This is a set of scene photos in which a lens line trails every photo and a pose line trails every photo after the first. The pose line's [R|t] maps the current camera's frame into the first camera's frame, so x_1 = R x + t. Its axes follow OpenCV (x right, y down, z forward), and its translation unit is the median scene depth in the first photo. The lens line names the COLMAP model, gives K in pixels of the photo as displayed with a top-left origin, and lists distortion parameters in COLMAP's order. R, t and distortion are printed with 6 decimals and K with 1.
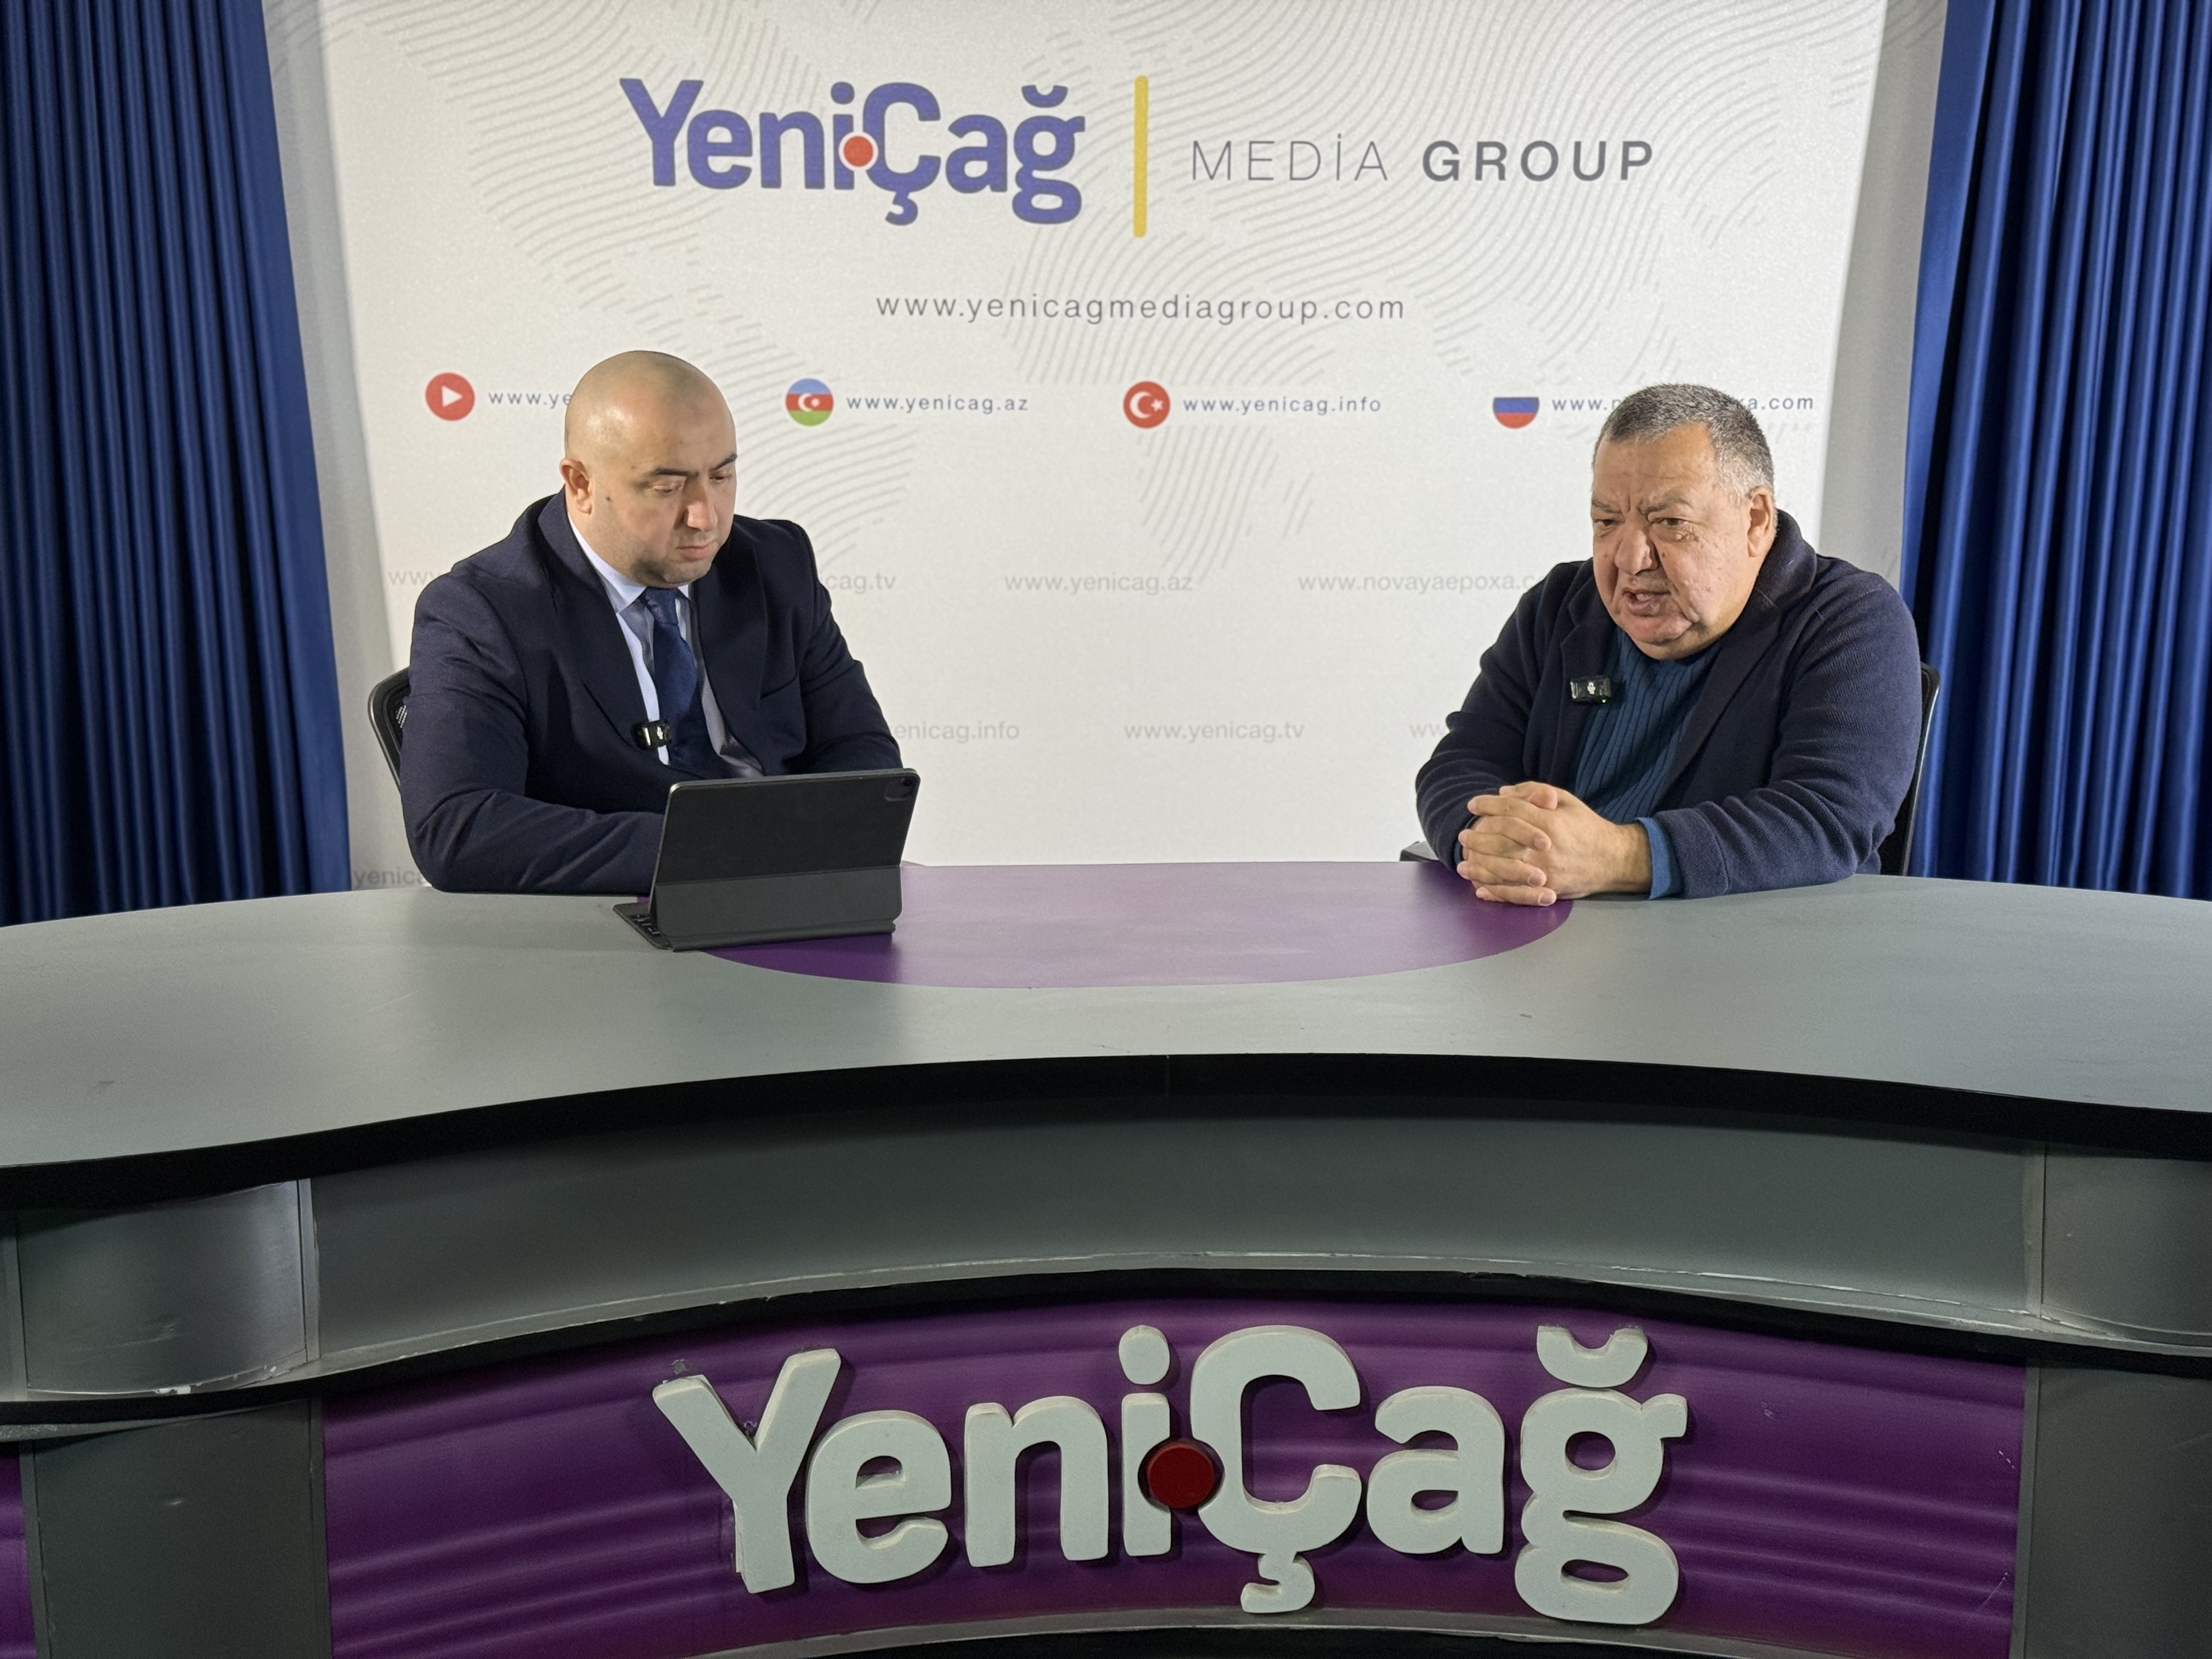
lens RADIAL K [[3032.9, 0, 1122.5], [0, 3032.9, 816.4], [0, 0, 1]] dist [0.140610, 0.000000]
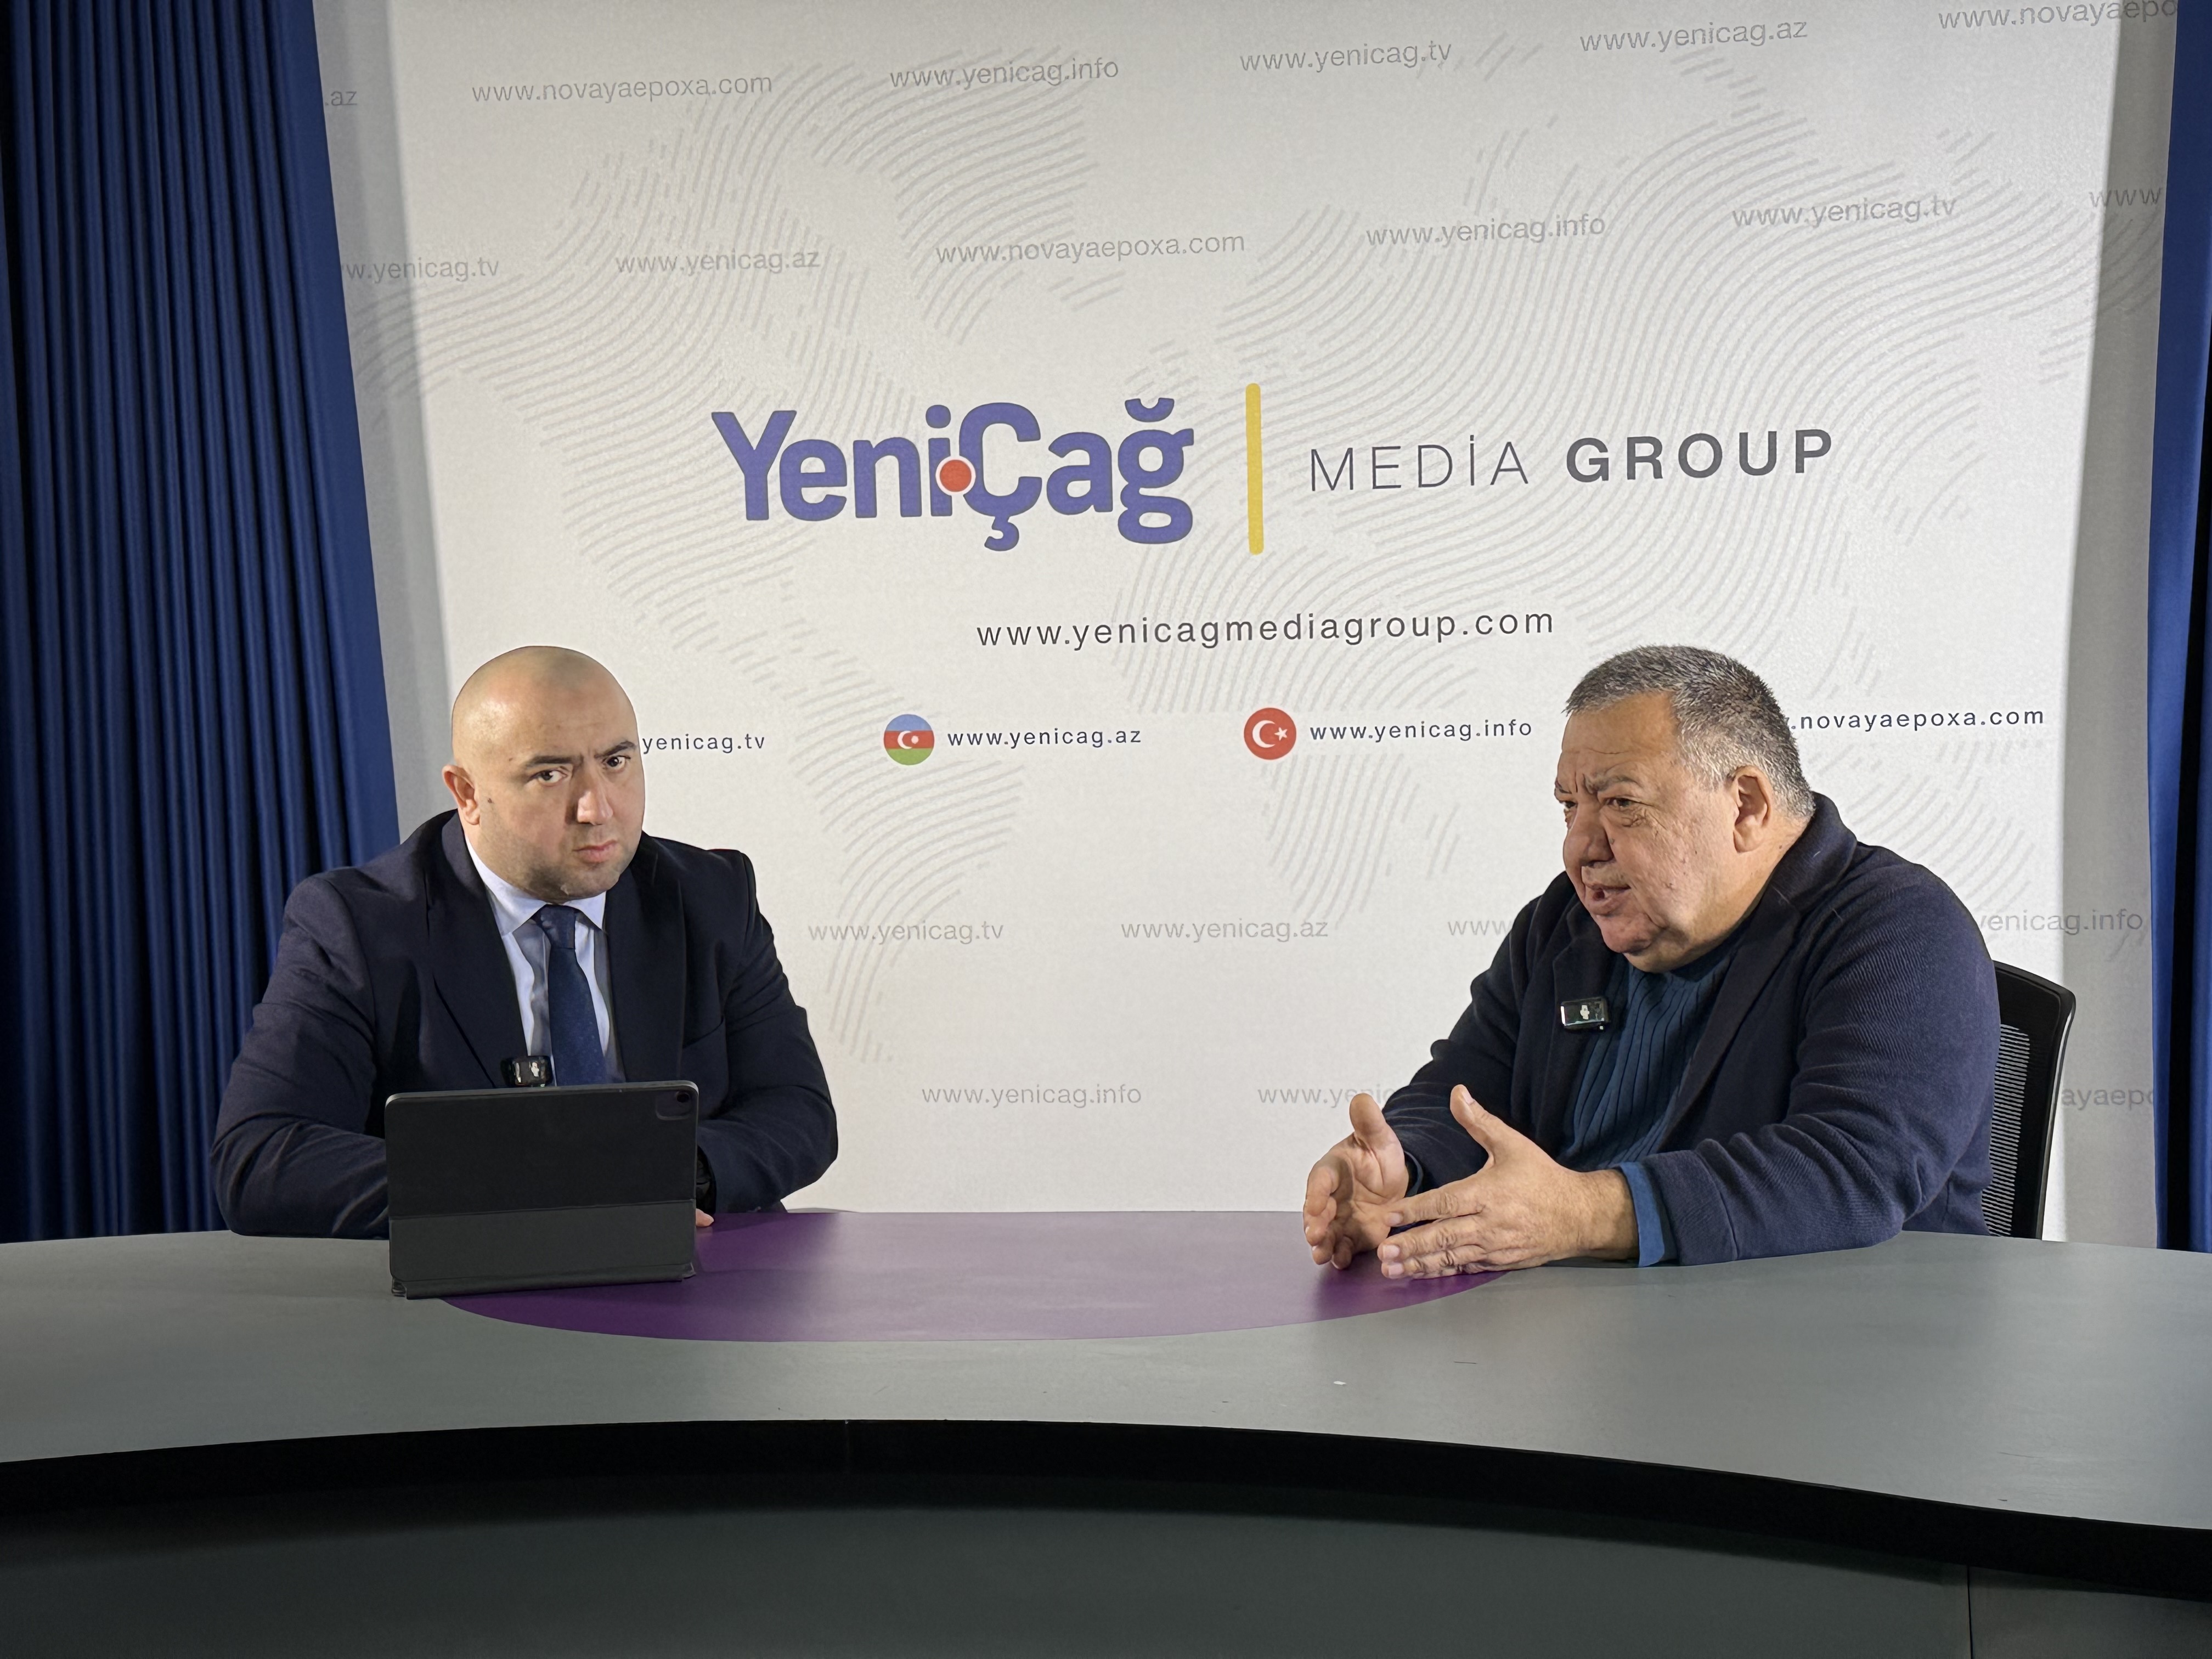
lens RADIAL K [[2979.5, 0, 1108.5], [0, 2979.5, 817.5], [0, 0, 1]] dist [0.142296, 0.000000]
pose [[0.979886, -0.018868, -0.198664, 0.139572], [-0.009806, 0.989765, -0.142370, 0.017504], [0.199316, 0.141454, 0.969672, 0.129059]]
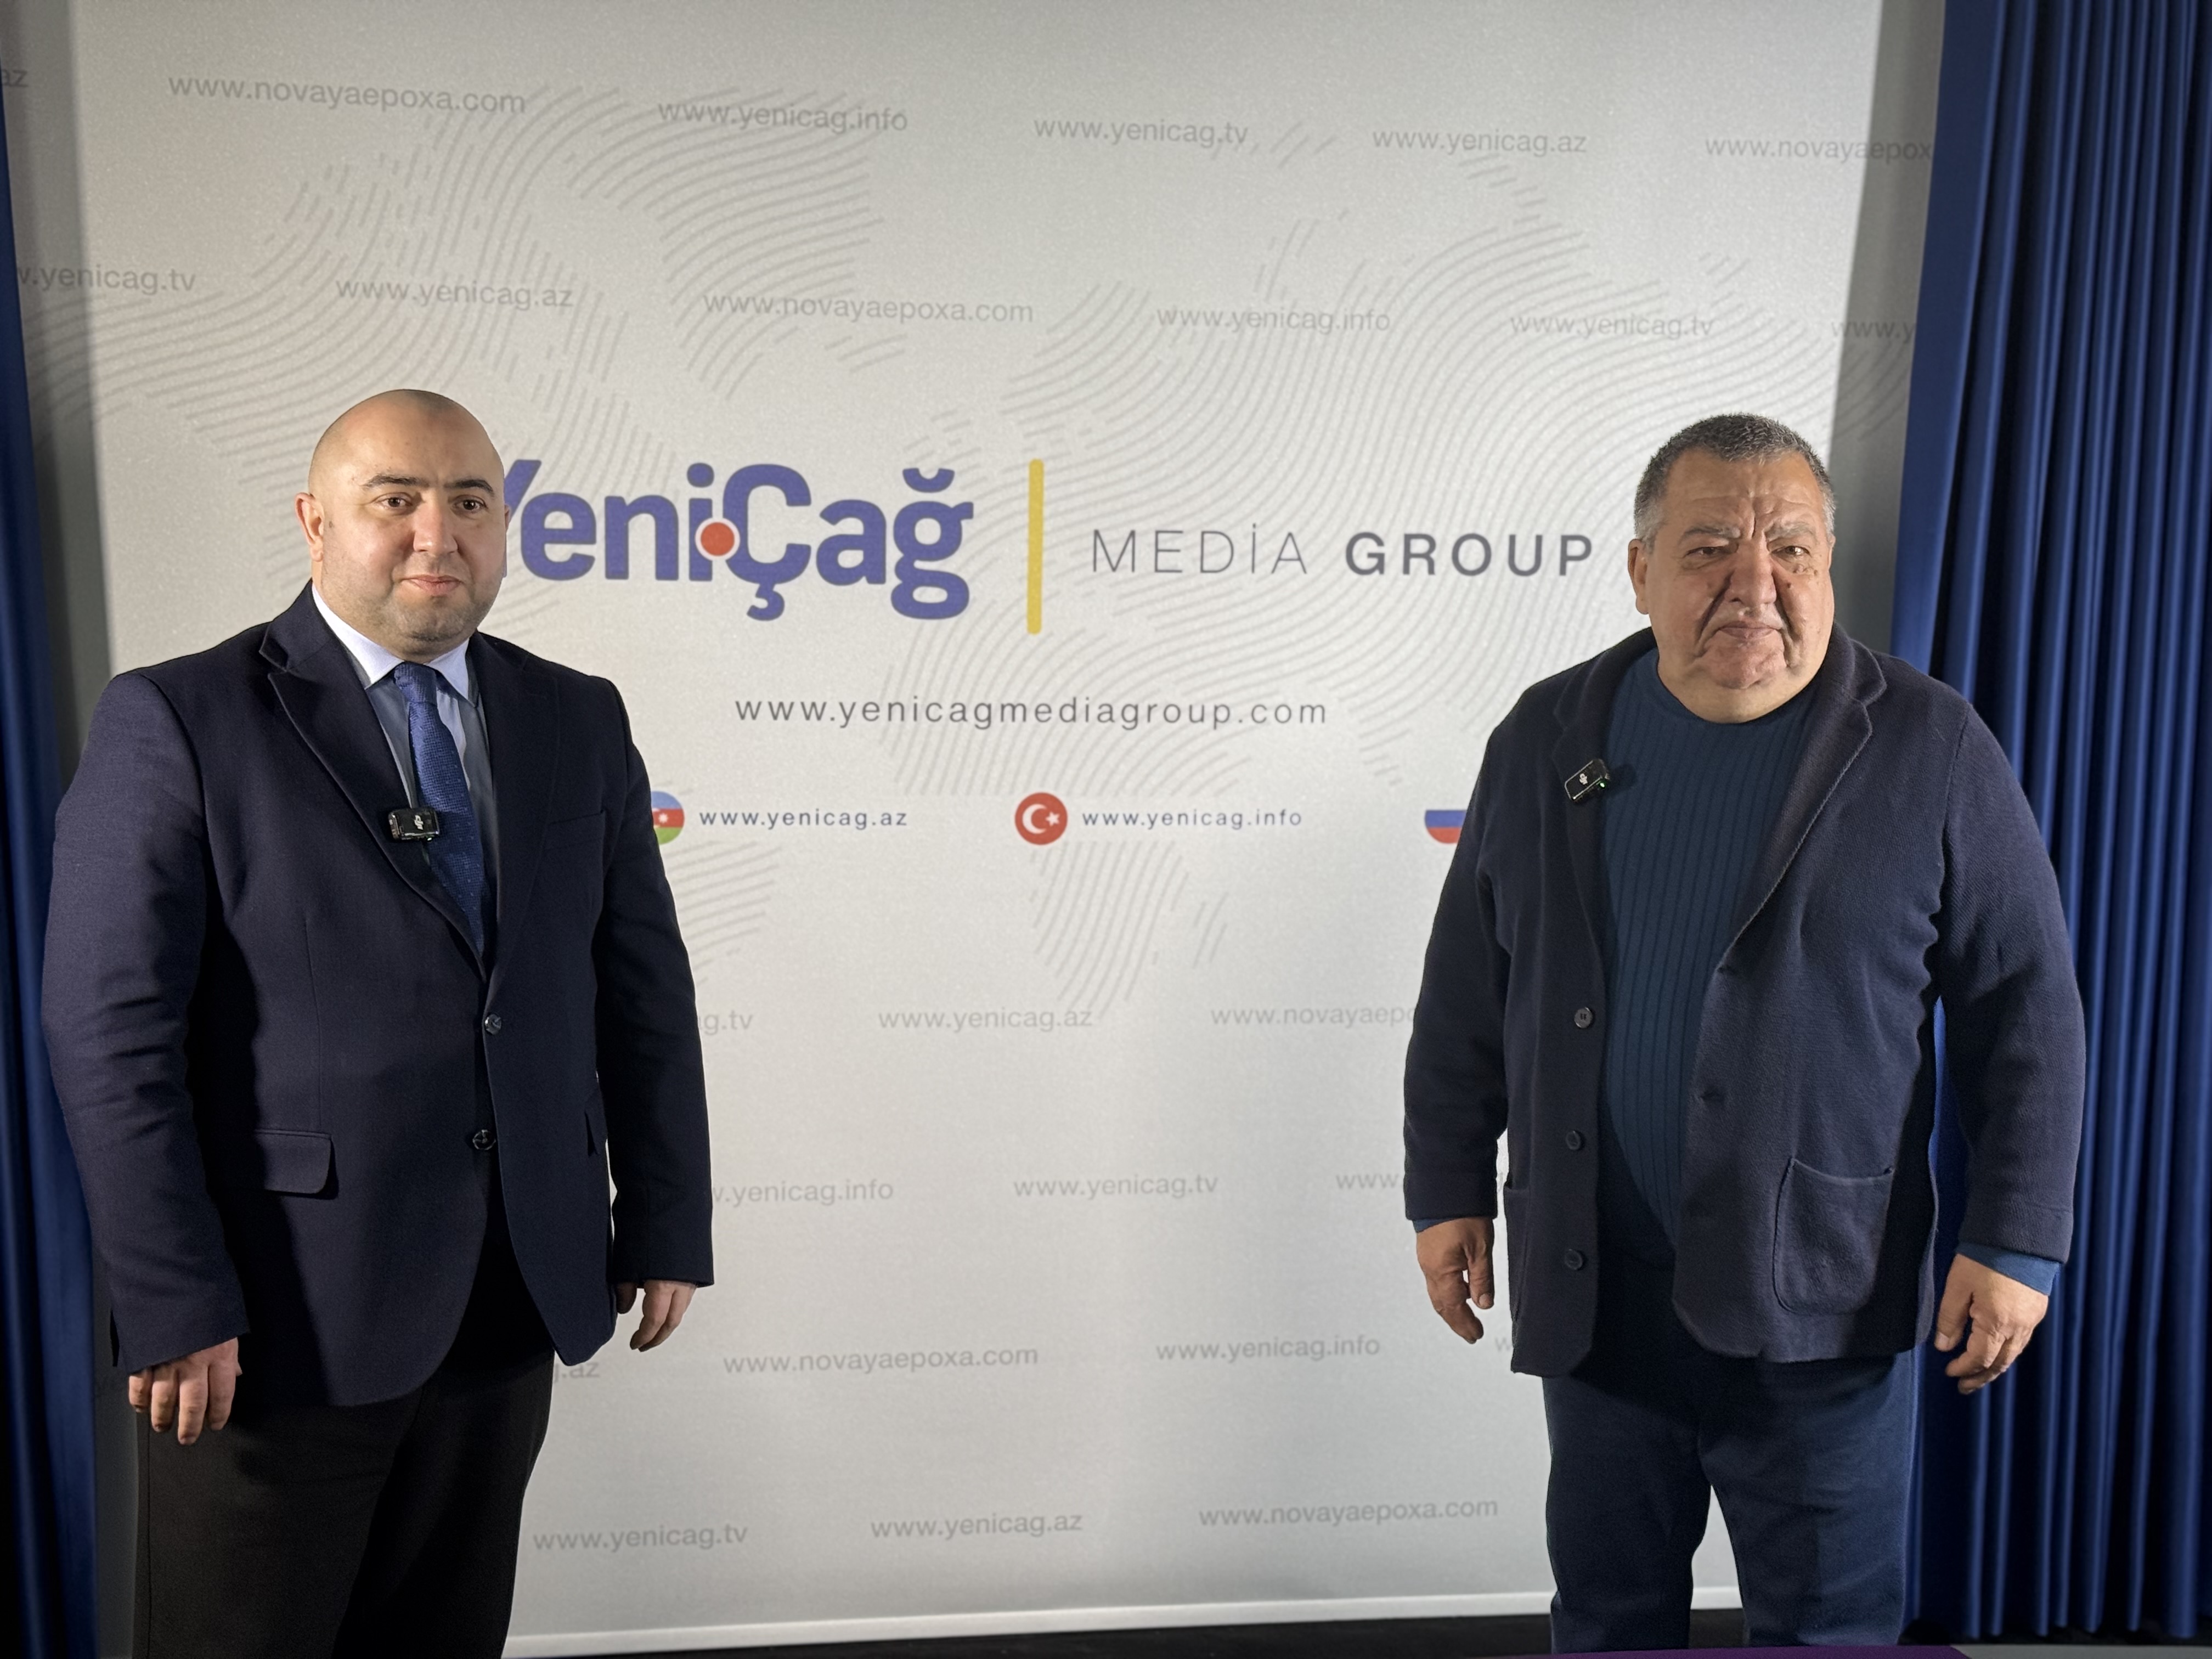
lens RADIAL K [[3032.9, 0, 1124.9], [0, 3032.9, 821.3], [0, 0, 1]] dist [0.140610, 0.000000]
pose [[0.995667, -0.002832, 0.092949, -0.050586], [0.013348, 0.993539, -0.112708, -0.035185], [-0.092029, 0.113460, 0.989271, 0.125702]]
